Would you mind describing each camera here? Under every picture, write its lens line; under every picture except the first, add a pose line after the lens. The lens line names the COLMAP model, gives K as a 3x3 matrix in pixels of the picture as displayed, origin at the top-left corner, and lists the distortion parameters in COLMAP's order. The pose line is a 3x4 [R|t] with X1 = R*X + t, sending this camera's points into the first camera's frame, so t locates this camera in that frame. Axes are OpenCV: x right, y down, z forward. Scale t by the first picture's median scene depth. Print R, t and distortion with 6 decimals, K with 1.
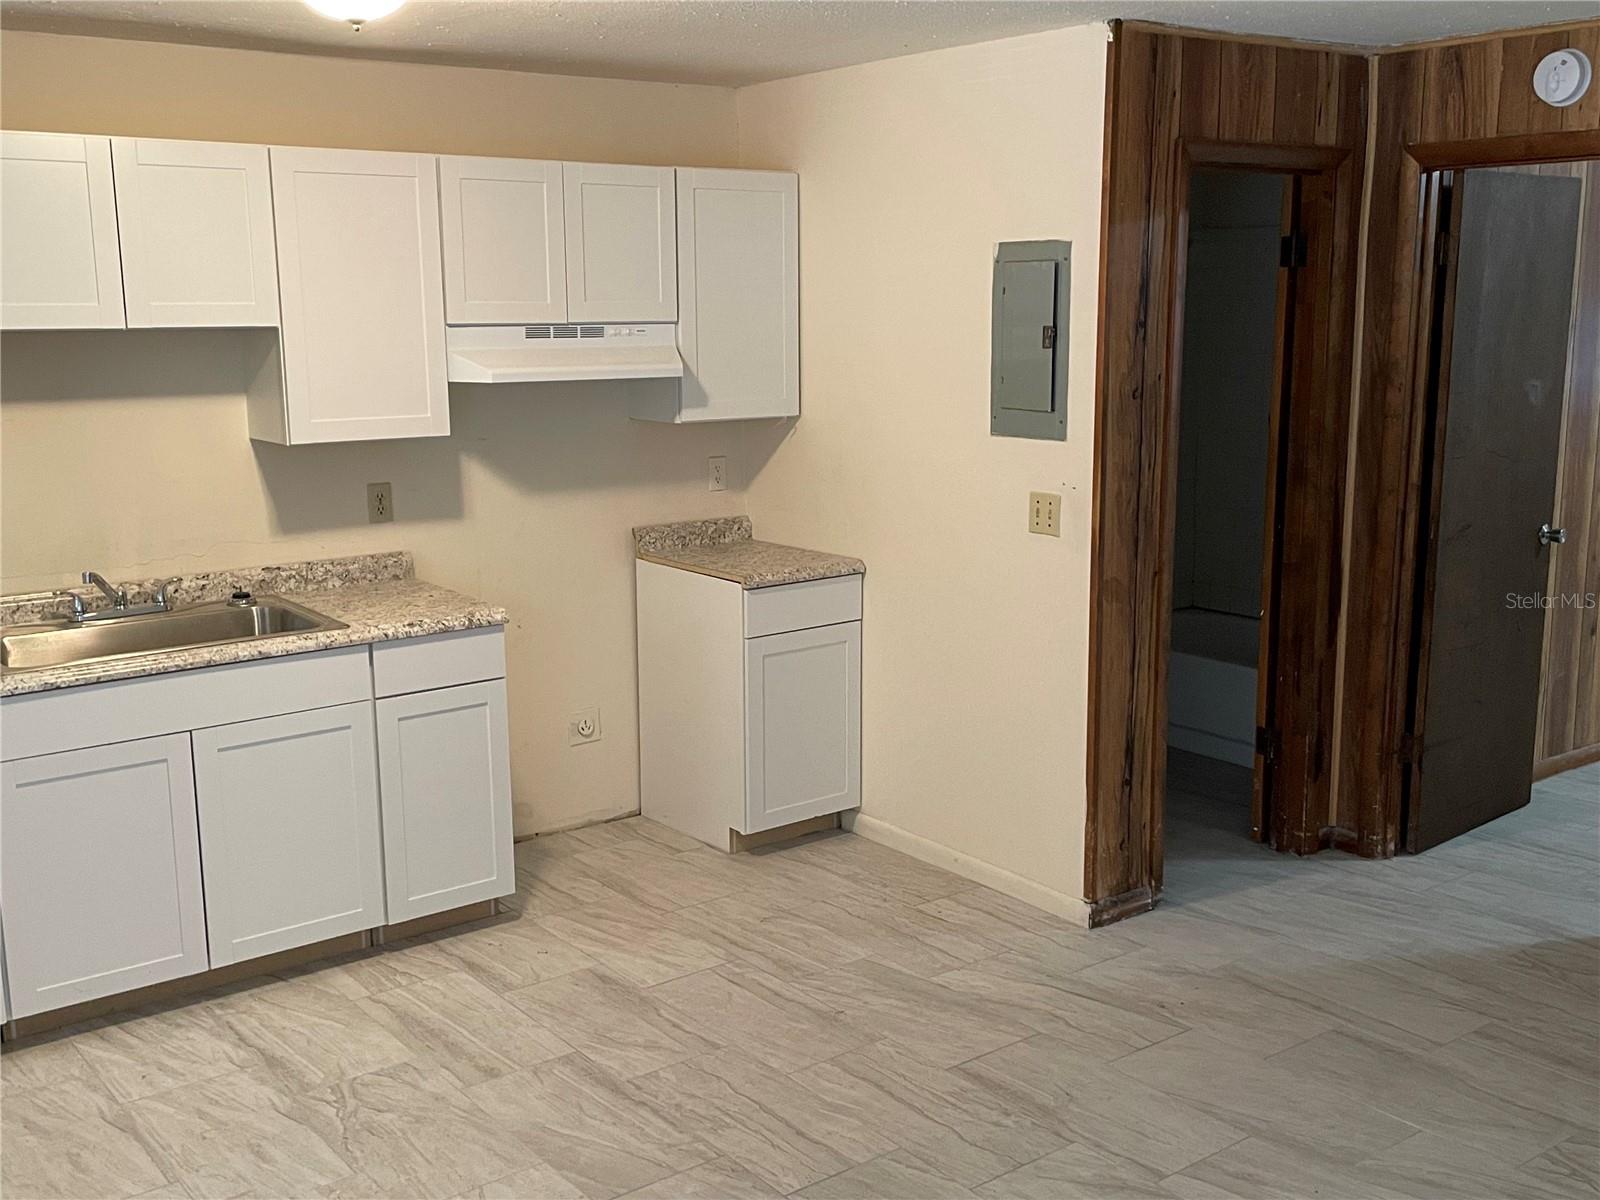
lens RADIAL K [[1634.4, 0, 827.1], [0, 1634.4, 632.4], [0, 0, 1]] dist [0.032647, 0.000104]
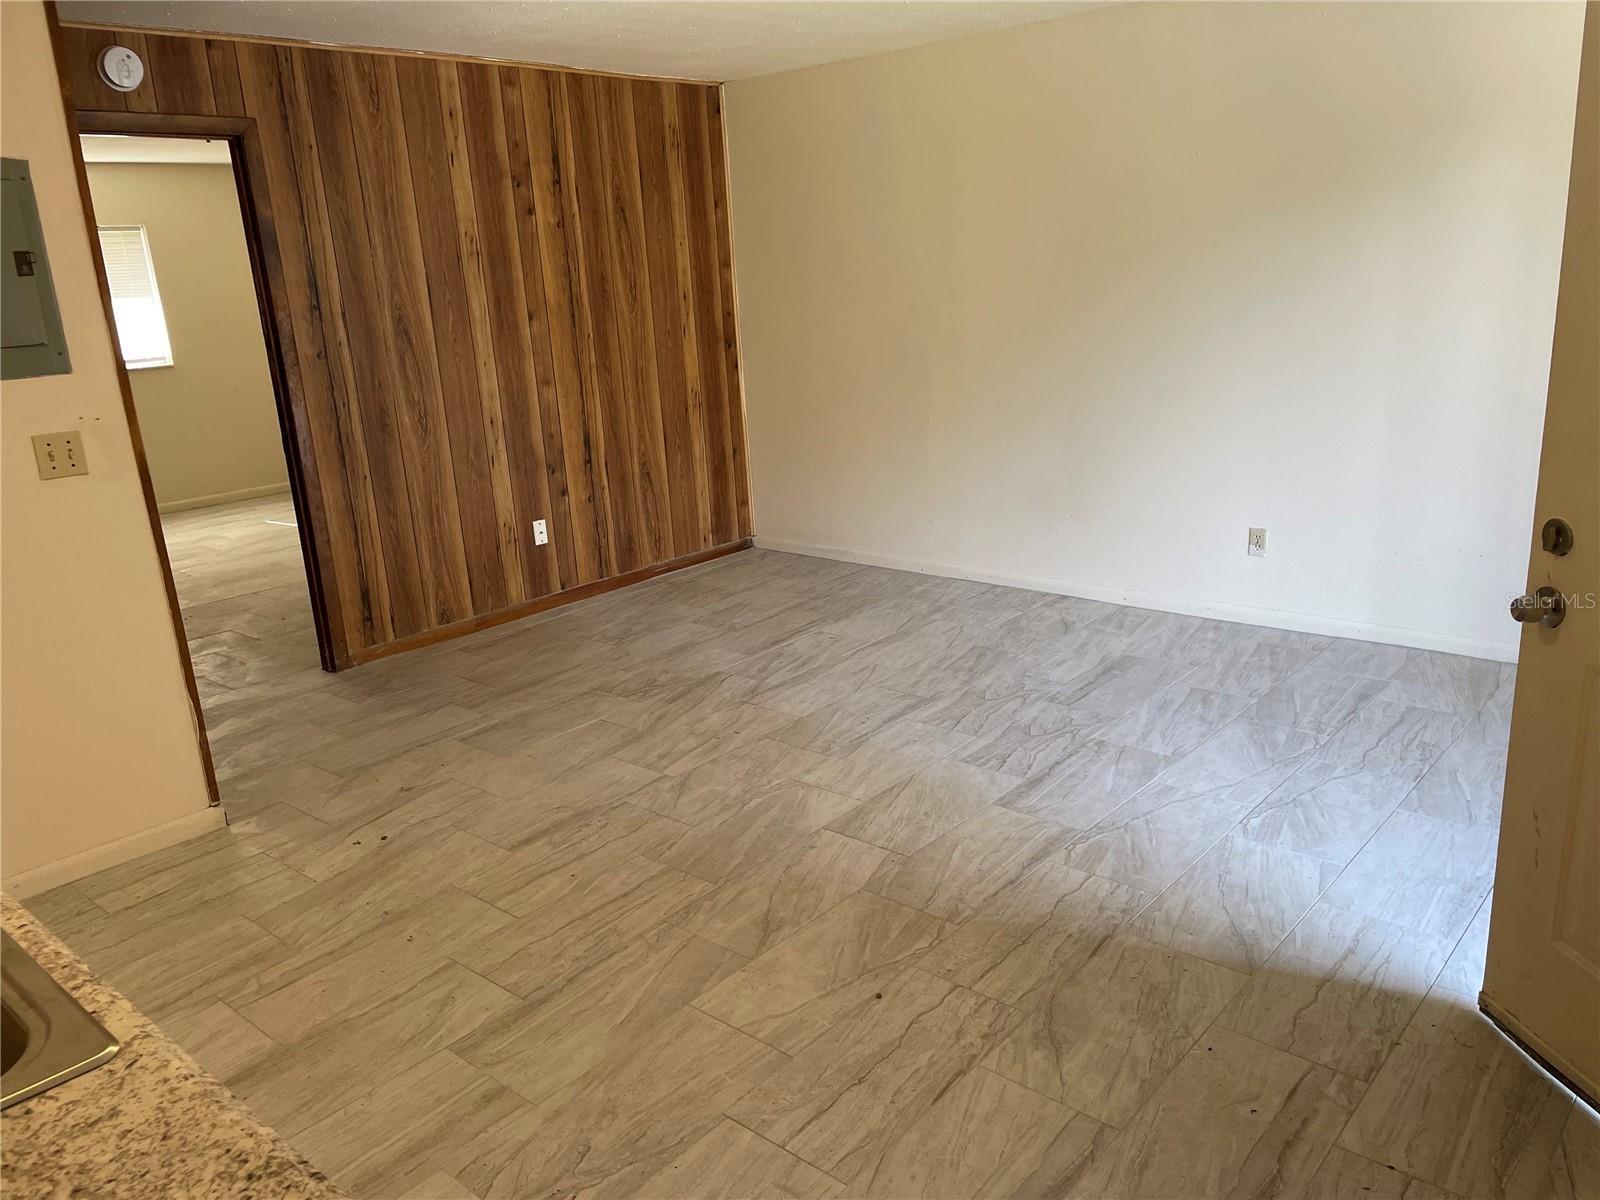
lens RADIAL K [[1209.0, 0, 805.4], [0, 1209.0, 595.7], [0, 0, 1]] dist [0.088300, -0.118421]
pose [[-0.189789, -0.244913, 0.950788, -0.672553], [0.252893, 0.923519, 0.288369, -0.097800], [-0.948697, 0.295177, -0.113337, 0.730238]]
